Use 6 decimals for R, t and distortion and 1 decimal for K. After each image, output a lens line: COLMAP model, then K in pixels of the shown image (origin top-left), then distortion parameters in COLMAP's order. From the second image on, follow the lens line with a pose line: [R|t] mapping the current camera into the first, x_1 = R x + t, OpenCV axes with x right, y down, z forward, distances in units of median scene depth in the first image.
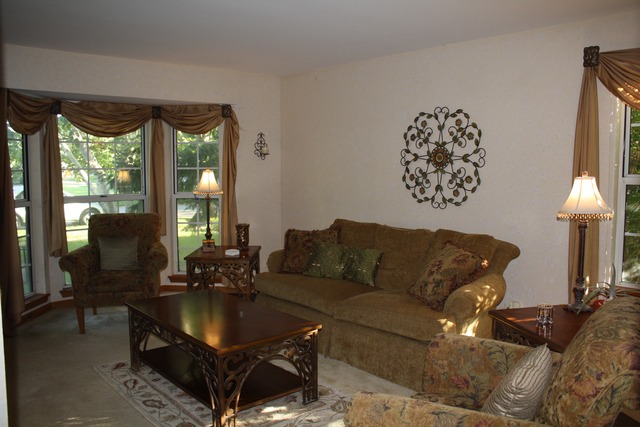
lens RADIAL K [[544.8, 0, 320.0], [0, 544.8, 214.0], [0, 0, 1]] dist [-0.066120, 0.013707]
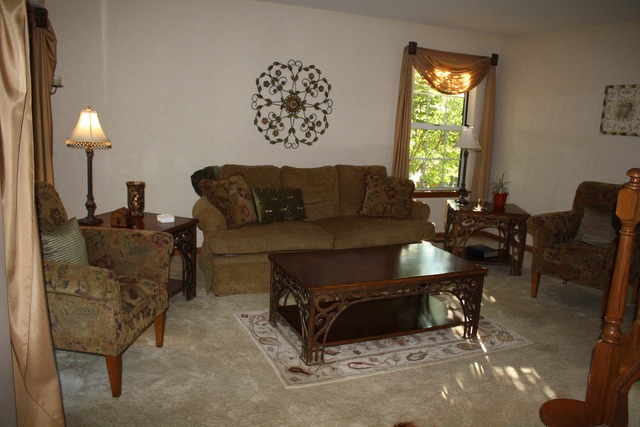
lens RADIAL K [[544.8, 0, 320.1], [0, 544.8, 212.3], [0, 0, 1]] dist [-0.066120, 0.013707]
pose [[0.278966, -0.179921, 0.943296, -0.912113], [0.027337, 0.983381, 0.179482, -0.084573], [-0.959912, -0.024283, 0.279248, 0.618023]]
